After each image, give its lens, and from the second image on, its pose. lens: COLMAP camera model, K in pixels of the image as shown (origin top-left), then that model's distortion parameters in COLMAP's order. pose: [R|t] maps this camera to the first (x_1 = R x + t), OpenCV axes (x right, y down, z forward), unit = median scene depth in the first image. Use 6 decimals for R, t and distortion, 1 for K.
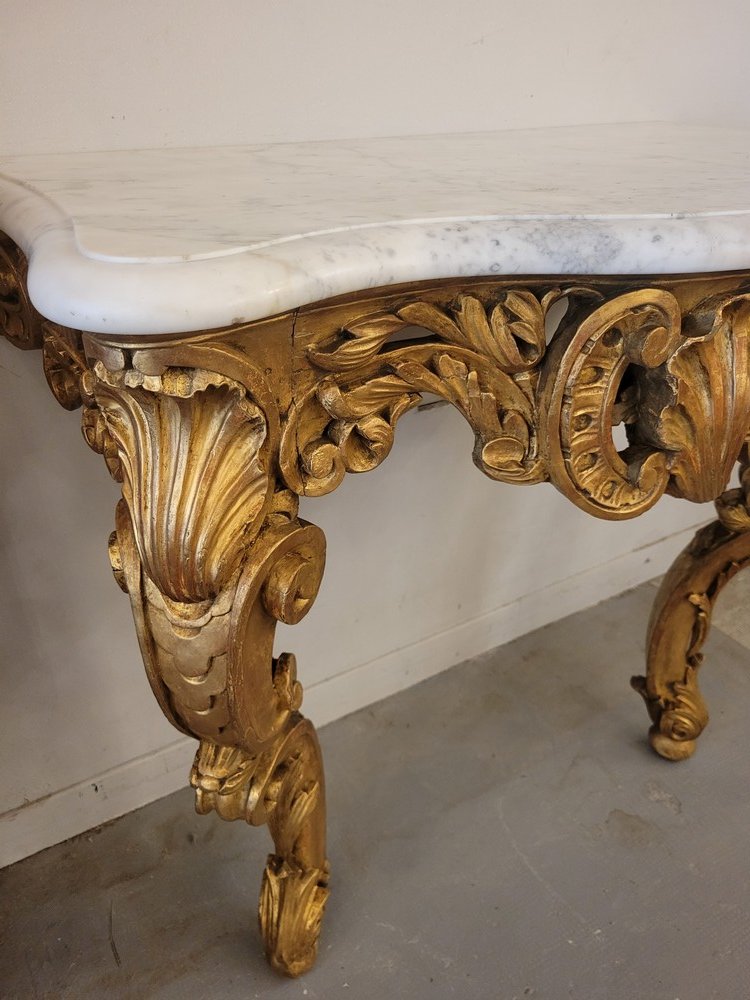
lens RADIAL K [[735.1, 0, 404.0], [0, 735.1, 540.4], [0, 0, 1]] dist [0.041794, -0.030144]
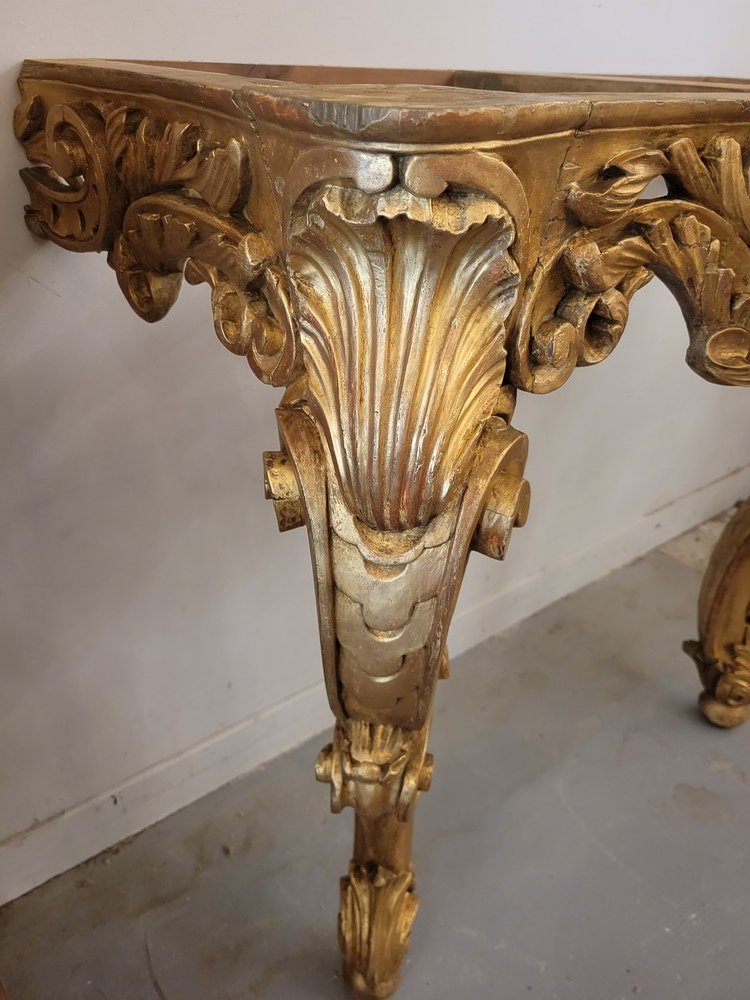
lens RADIAL K [[735.1, 0, 393.2], [0, 735.1, 524.7], [0, 0, 1]] dist [0.041794, -0.030144]
pose [[0.993774, -0.035722, 0.105536, -0.292847], [0.037628, 0.999162, -0.016126, 0.070075], [-0.104871, 0.019996, 0.994285, 0.181834]]
